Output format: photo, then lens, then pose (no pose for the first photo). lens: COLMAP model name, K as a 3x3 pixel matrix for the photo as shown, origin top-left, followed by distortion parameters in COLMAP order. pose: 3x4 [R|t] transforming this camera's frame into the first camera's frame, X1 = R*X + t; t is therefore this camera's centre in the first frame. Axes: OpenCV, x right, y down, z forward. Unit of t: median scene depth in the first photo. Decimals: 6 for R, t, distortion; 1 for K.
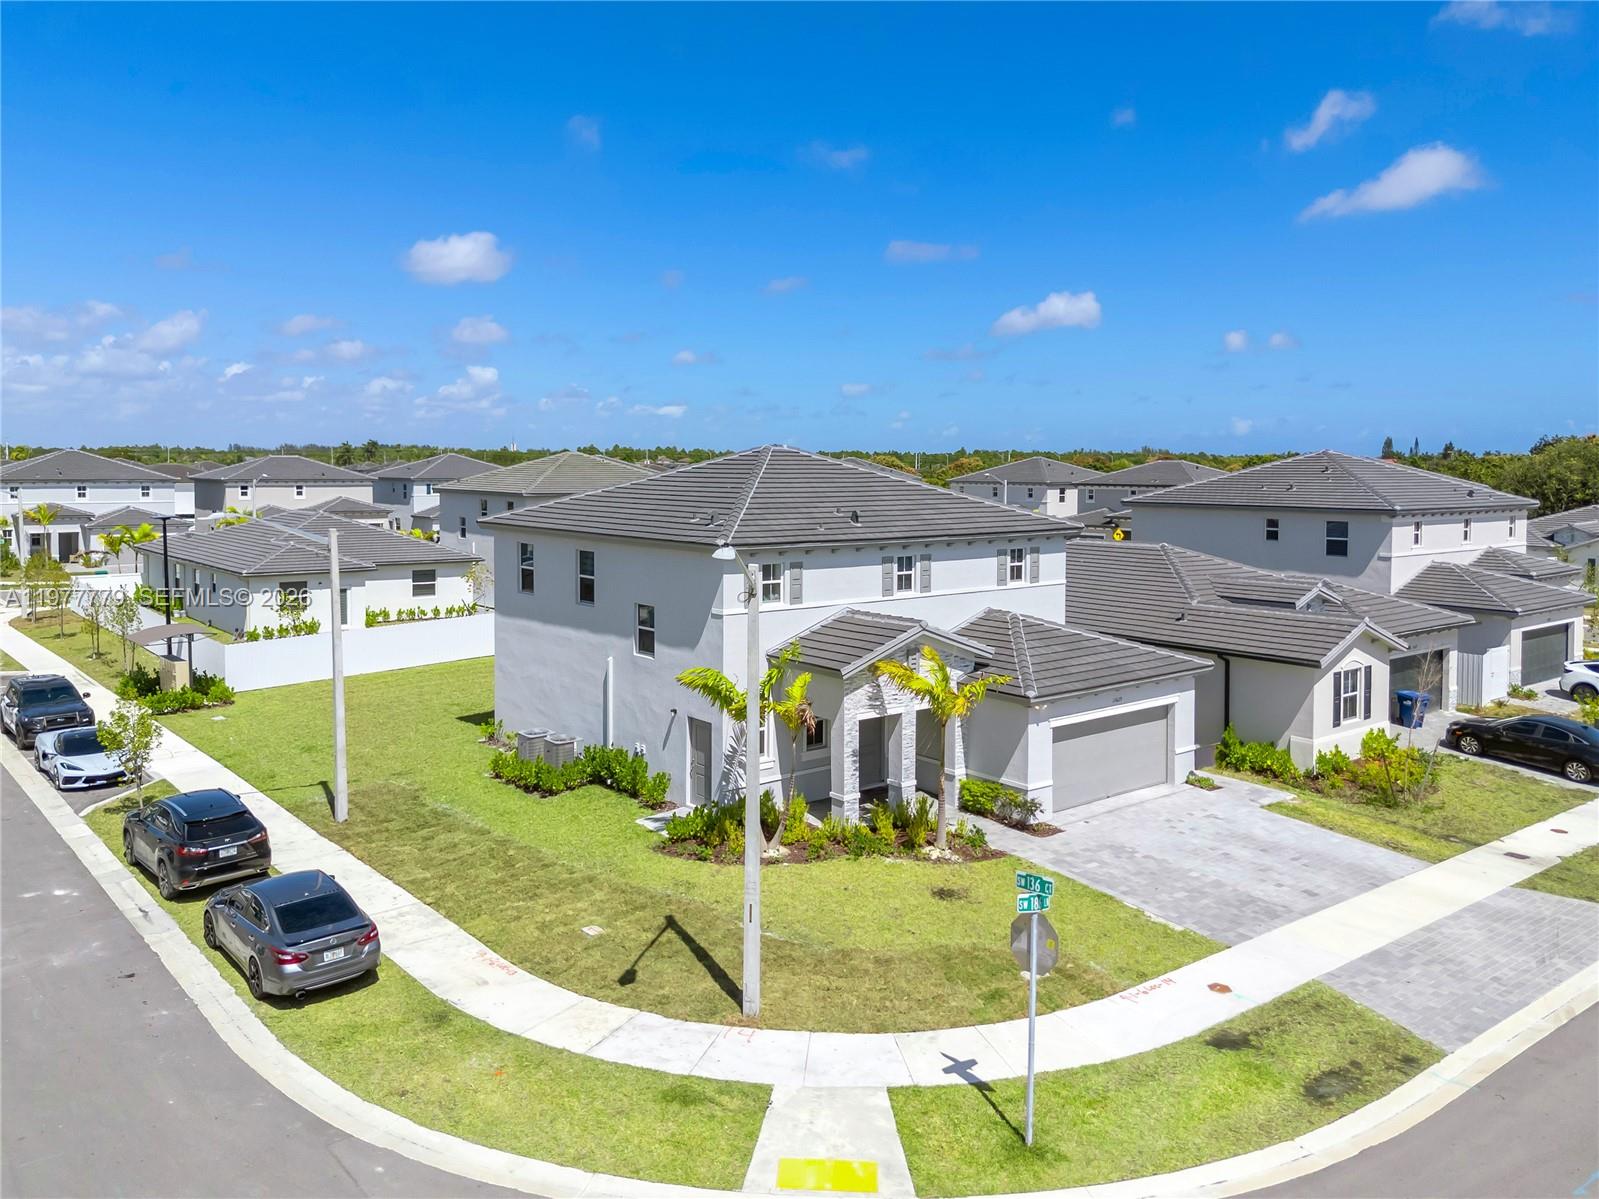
lens RADIAL K [[1216.8, 0, 799.5], [0, 1216.8, 599.5], [0, 0, 1]] dist [0.129933, -0.130483]
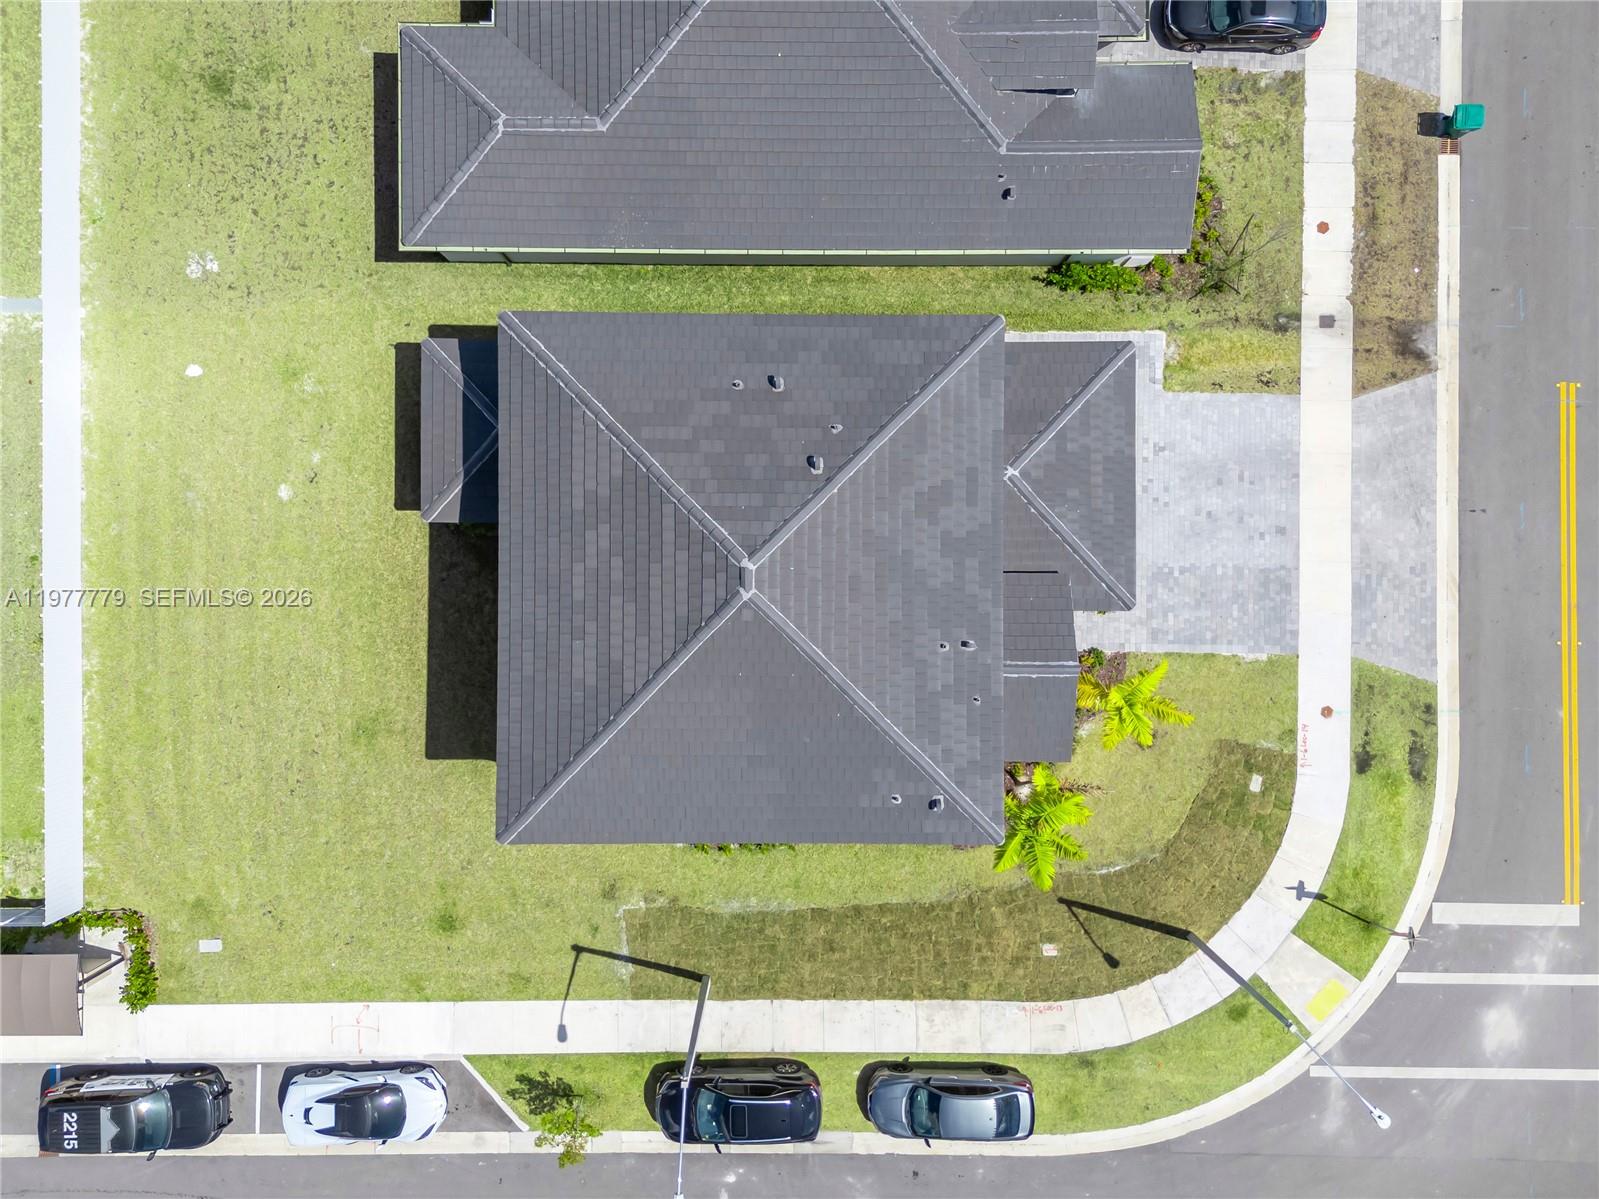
lens RADIAL K [[1216.8, 0, 799.5], [0, 1216.8, 599.5], [0, 0, 1]] dist [0.129933, -0.130483]
pose [[0.639051, -0.768872, 0.021178, -0.063595], [0.076112, 0.090612, 0.992974, -1.547959], [-0.765389, -0.632949, 0.116426, 1.481294]]
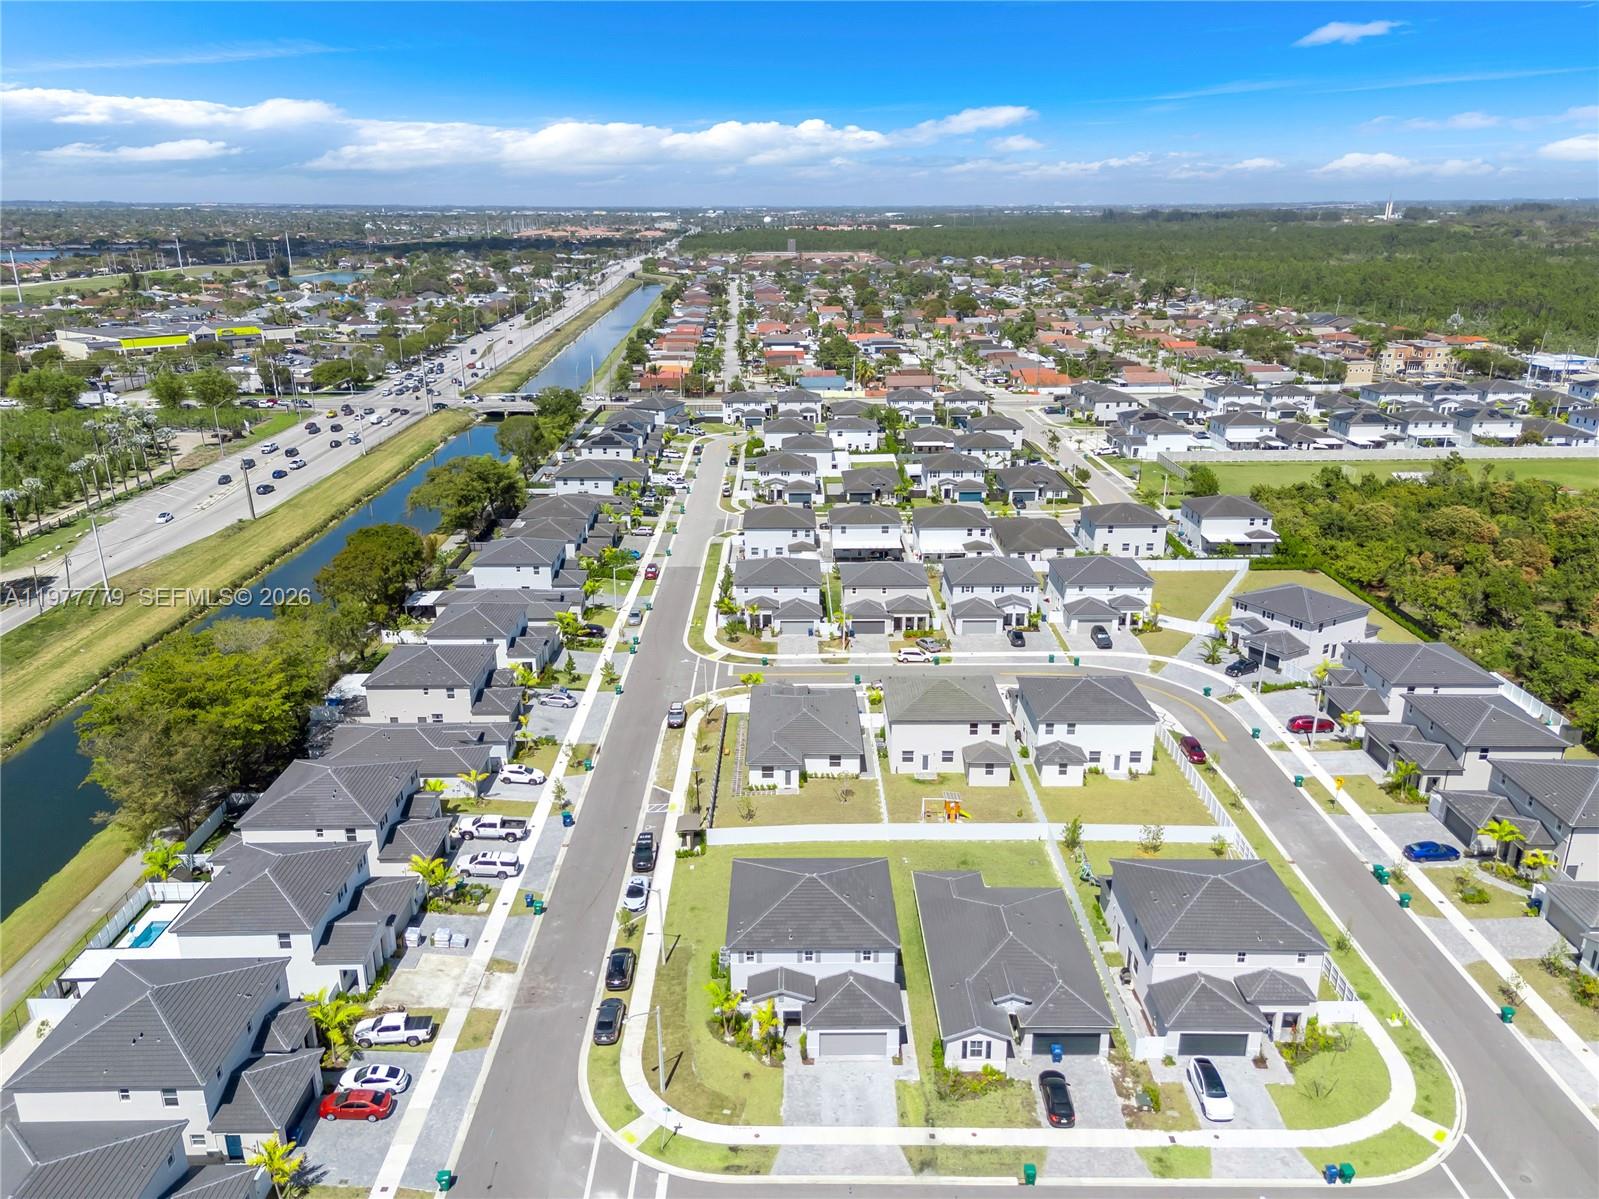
lens RADIAL K [[1216.8, 0, 799.5], [0, 1216.8, 599.5], [0, 0, 1]] dist [0.129933, -0.130483]
pose [[0.776185, 0.205868, -0.595949, 2.486180], [-0.067831, 0.966972, 0.245691, -2.367940], [0.626846, -0.150278, 0.764513, -1.728246]]
